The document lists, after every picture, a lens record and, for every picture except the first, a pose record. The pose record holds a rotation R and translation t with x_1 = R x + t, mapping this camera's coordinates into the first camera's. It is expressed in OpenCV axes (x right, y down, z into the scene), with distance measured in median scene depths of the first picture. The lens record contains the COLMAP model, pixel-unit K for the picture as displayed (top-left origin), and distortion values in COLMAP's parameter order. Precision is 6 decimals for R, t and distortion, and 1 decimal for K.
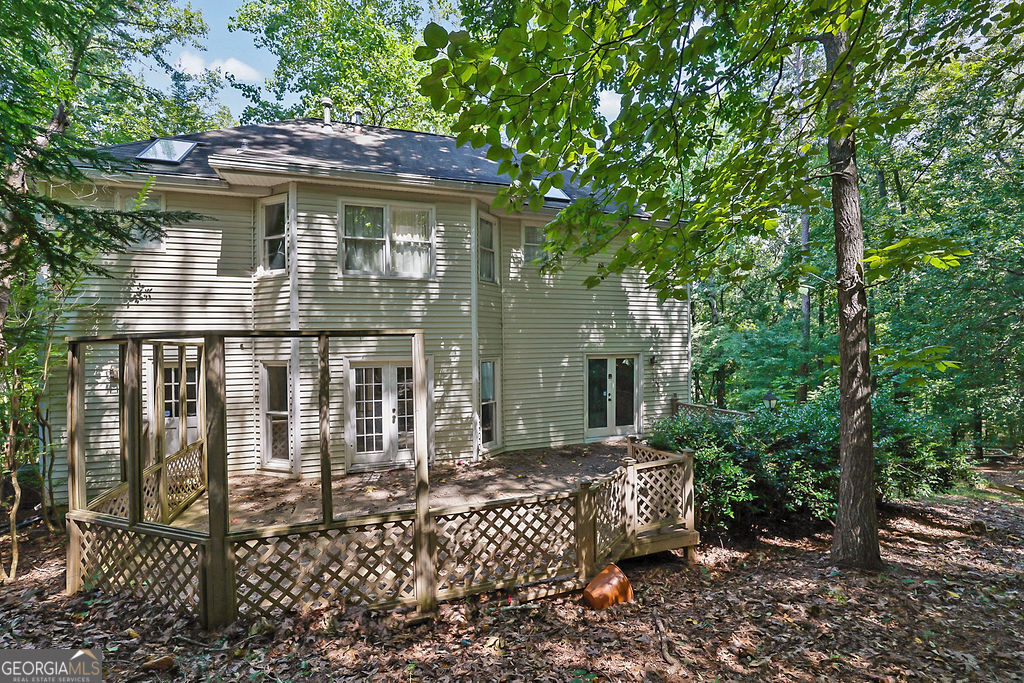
lens RADIAL K [[458.8, 0, 501.8], [0, 458.8, 335.8], [0, 0, 1]] dist [-0.024419, 0.009021]
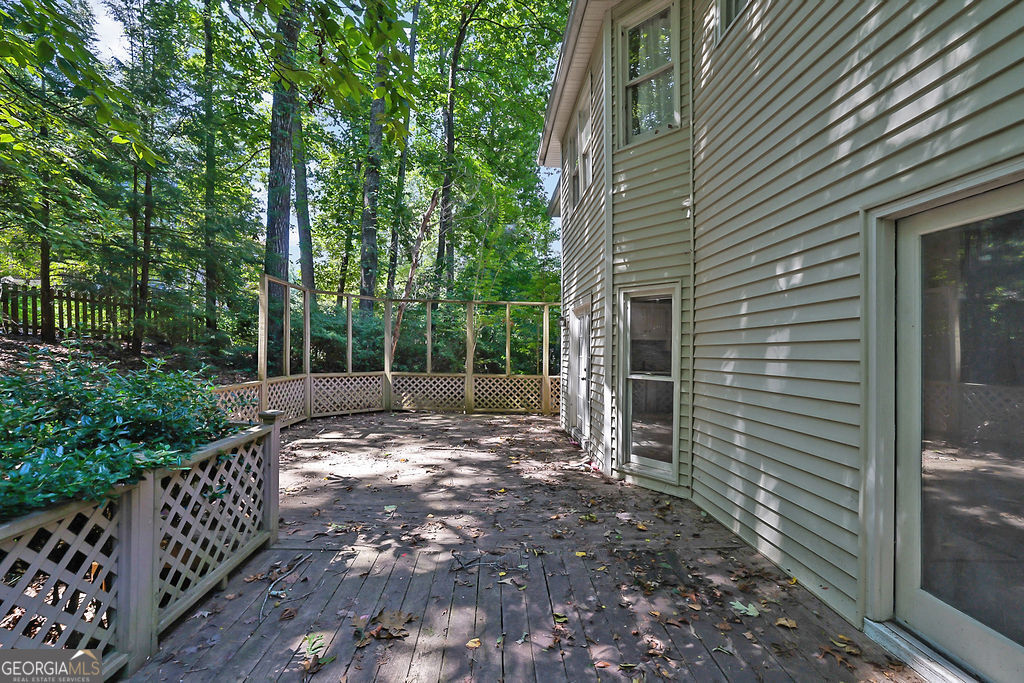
lens RADIAL K [[458.8, 0, 492.8], [0, 458.8, 345.1], [0, 0, 1]] dist [-0.024419, 0.009021]
pose [[-0.341546, -0.008166, -0.939829, 0.429331], [-0.012130, 0.999917, -0.004280, 0.099560], [0.939787, 0.009938, -0.341617, 0.879443]]
